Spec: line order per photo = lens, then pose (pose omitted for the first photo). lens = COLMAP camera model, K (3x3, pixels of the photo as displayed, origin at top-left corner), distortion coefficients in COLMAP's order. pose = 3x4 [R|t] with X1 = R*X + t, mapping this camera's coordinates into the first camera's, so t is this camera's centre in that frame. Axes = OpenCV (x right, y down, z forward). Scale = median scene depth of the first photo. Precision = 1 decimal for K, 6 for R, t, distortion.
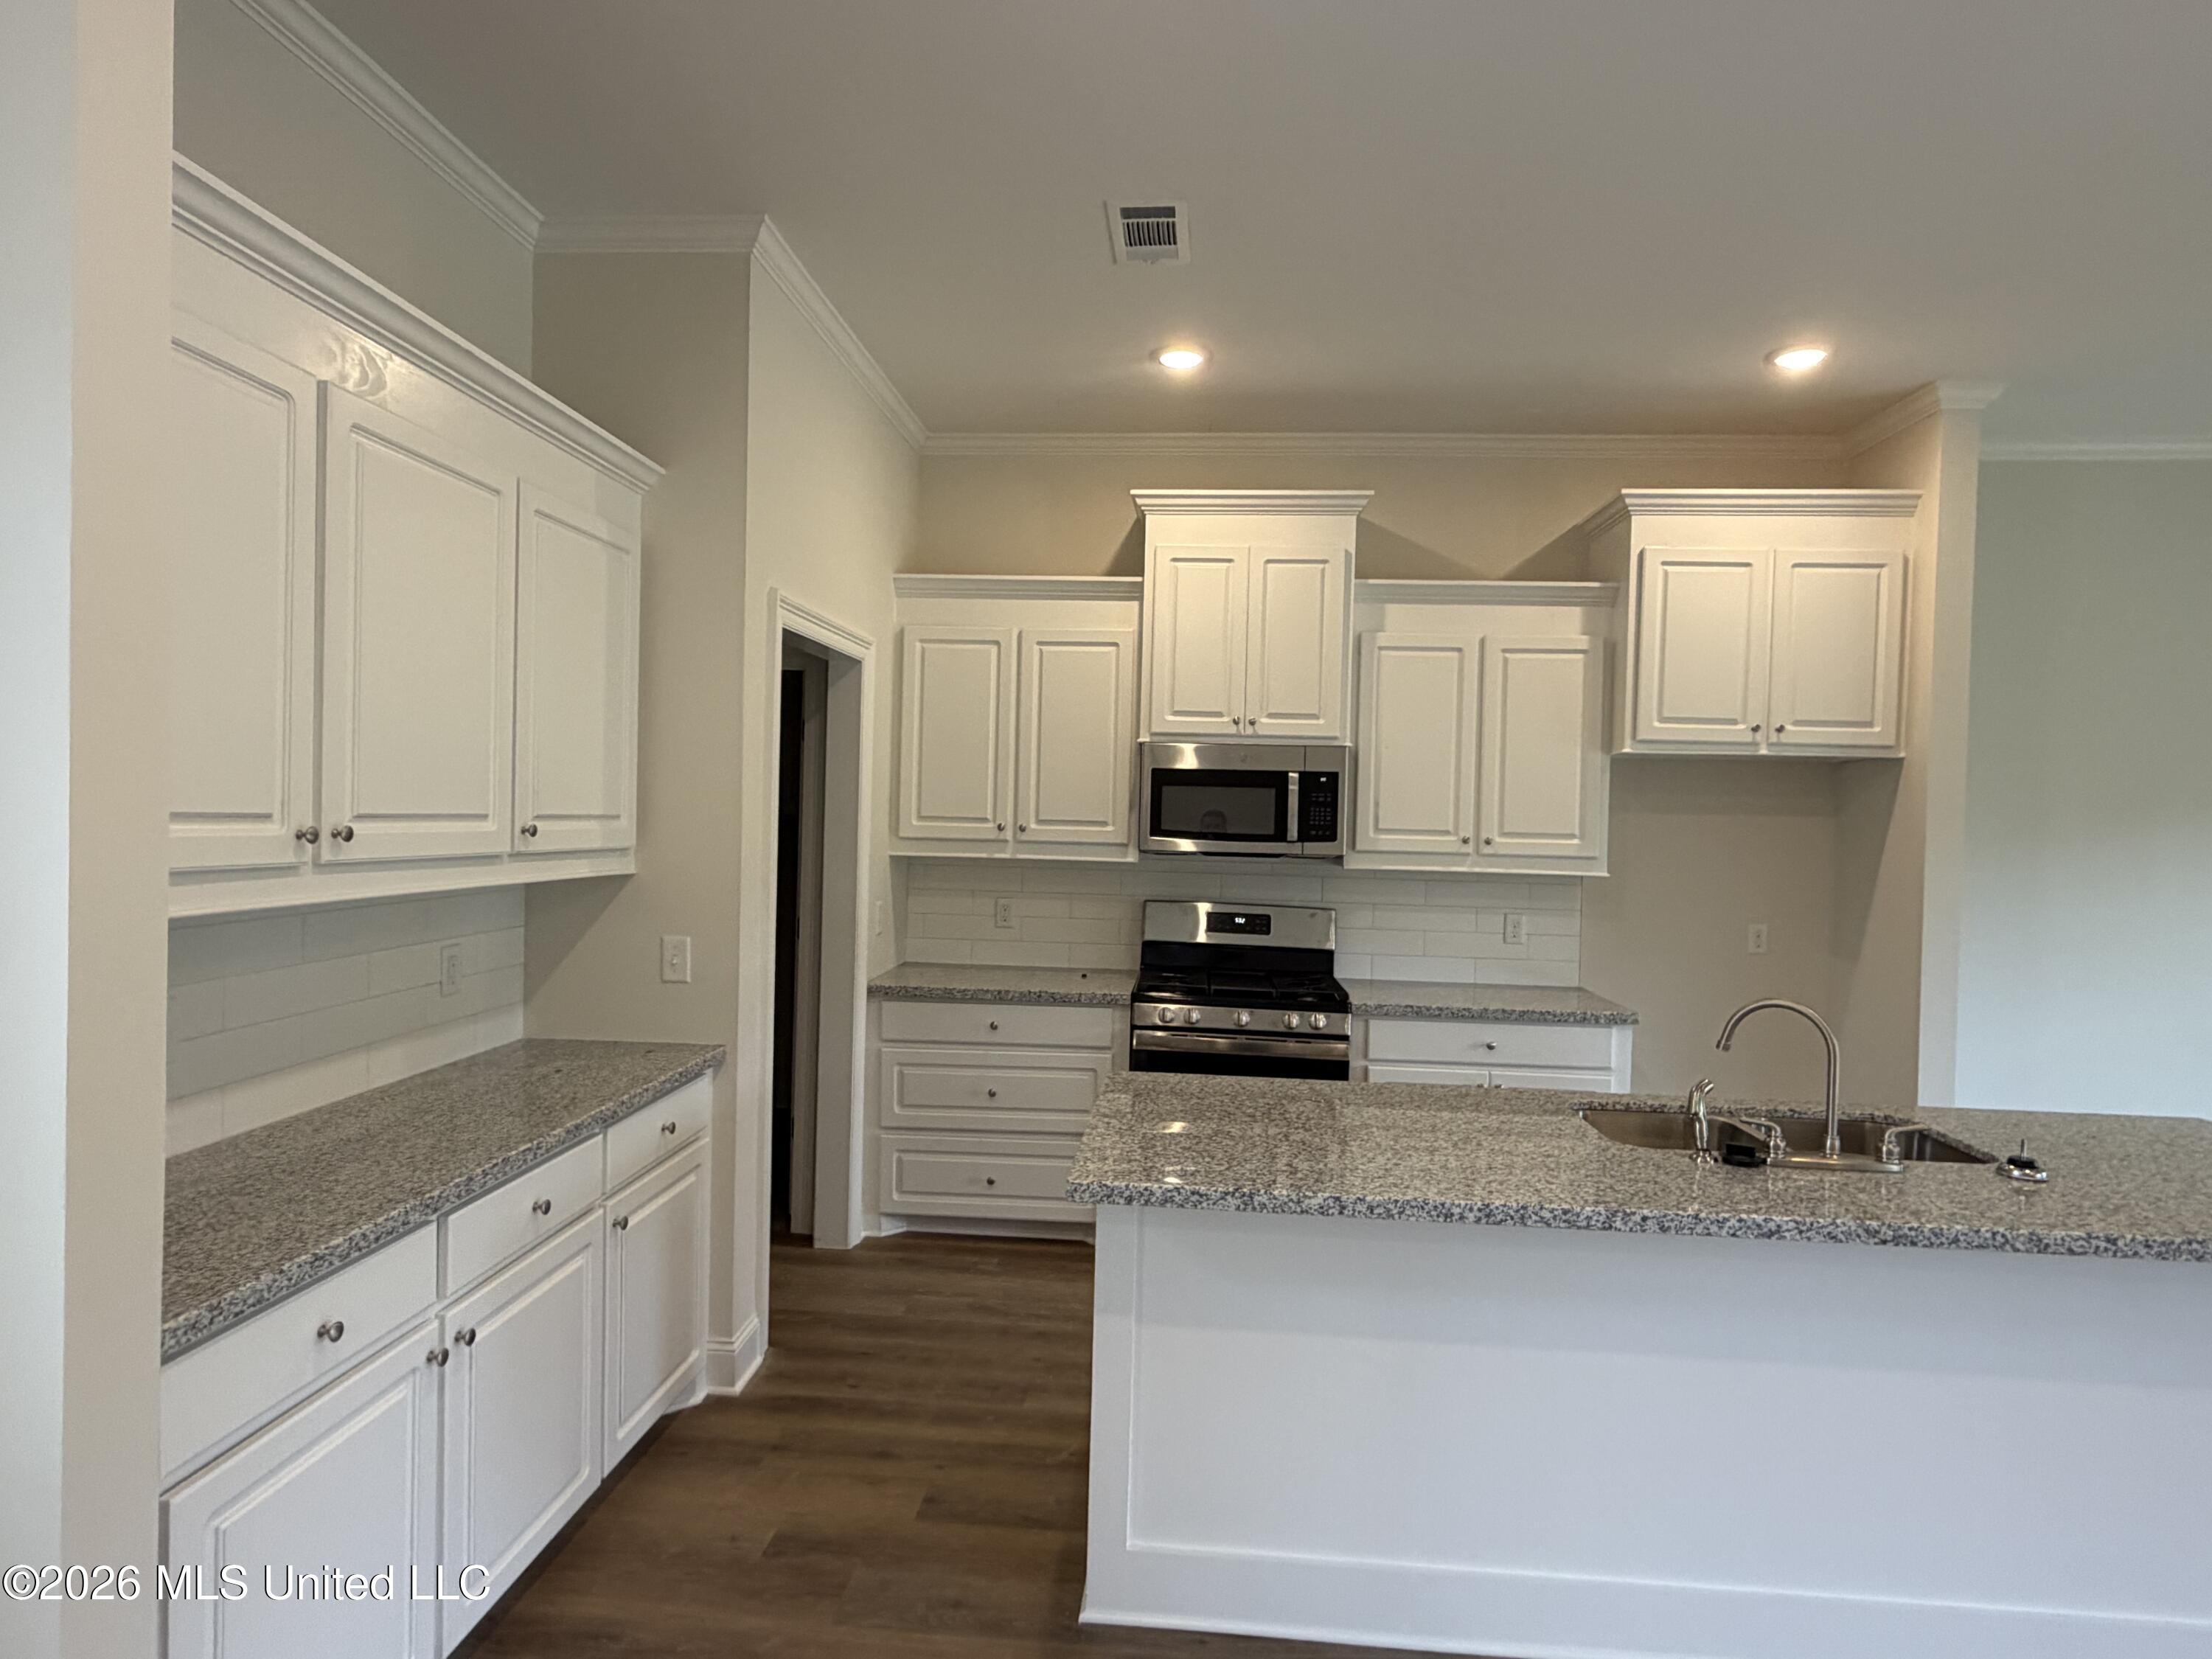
lens RADIAL K [[1228.6, 0, 1106.0], [0, 1228.6, 829.5], [0, 0, 1]] dist [0.015726, 0.000008]
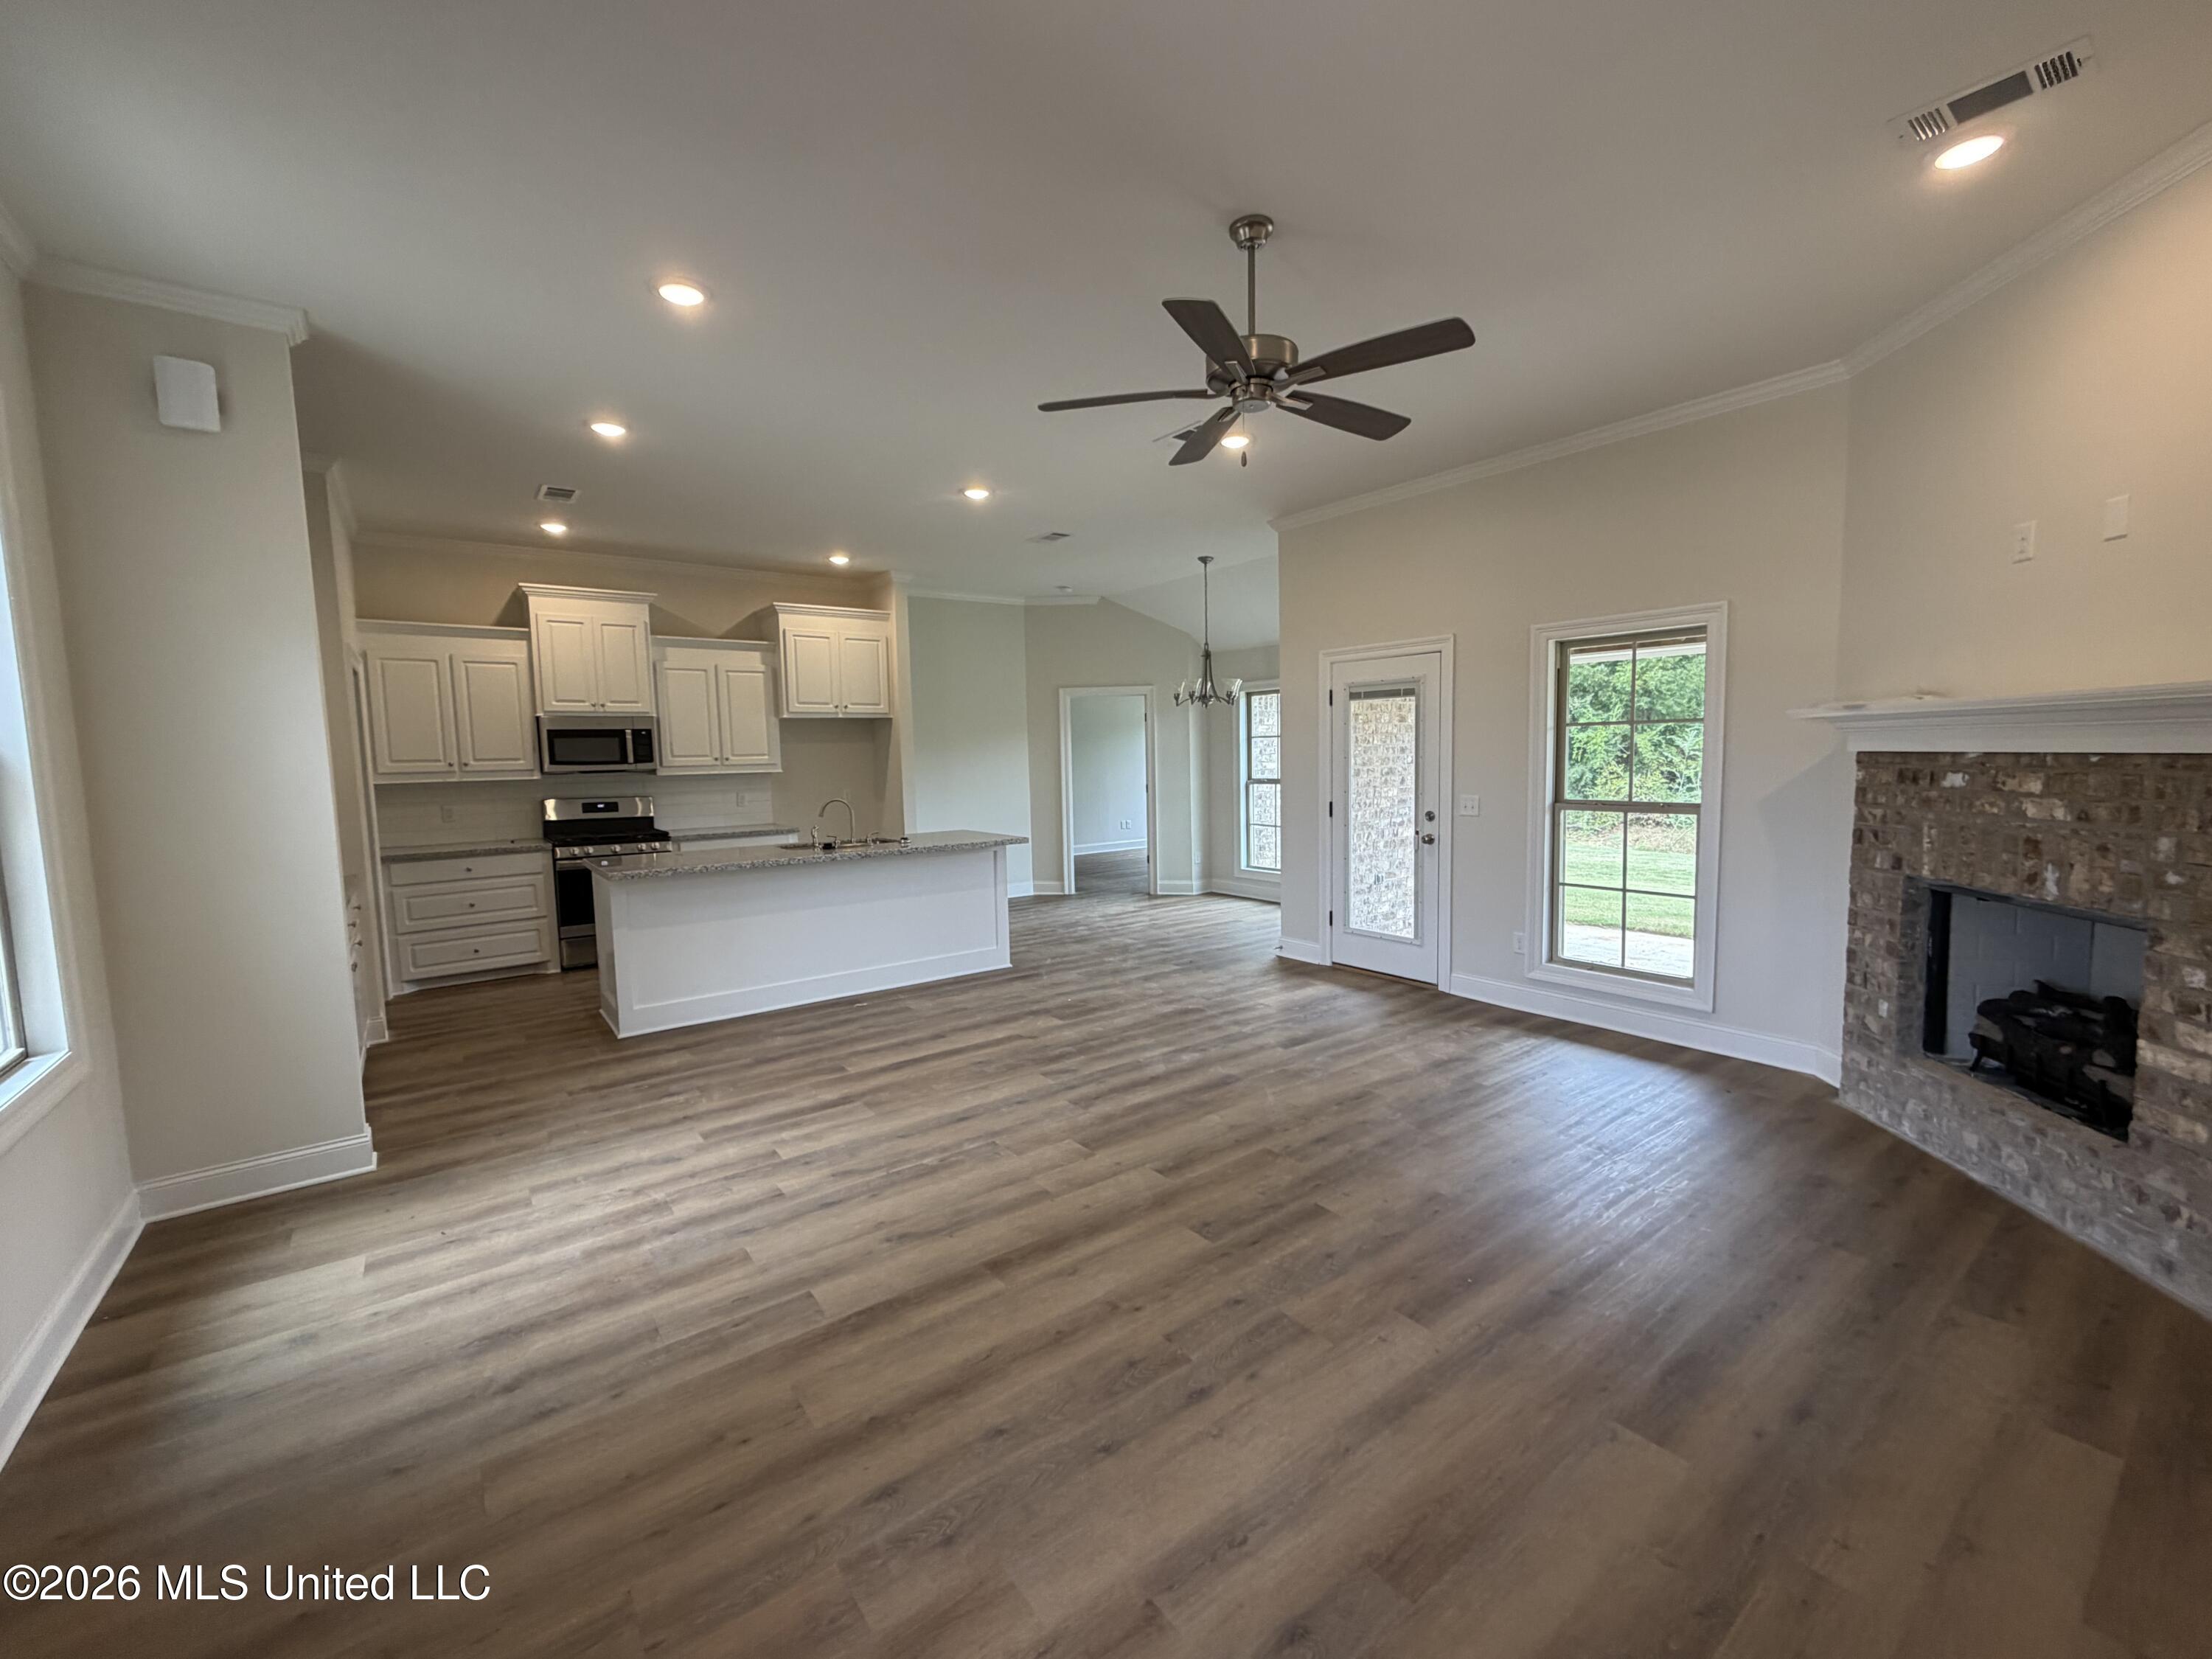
lens RADIAL K [[879.6, 0, 1106.0], [0, 879.6, 829.5], [0, 0, 1]] dist [0.000142, -0.000022]
pose [[0.737154, -0.102616, 0.667888, -0.253877], [0.046297, 0.993749, 0.101584, 0.006793], [-0.674137, -0.043961, 0.737297, -0.621620]]
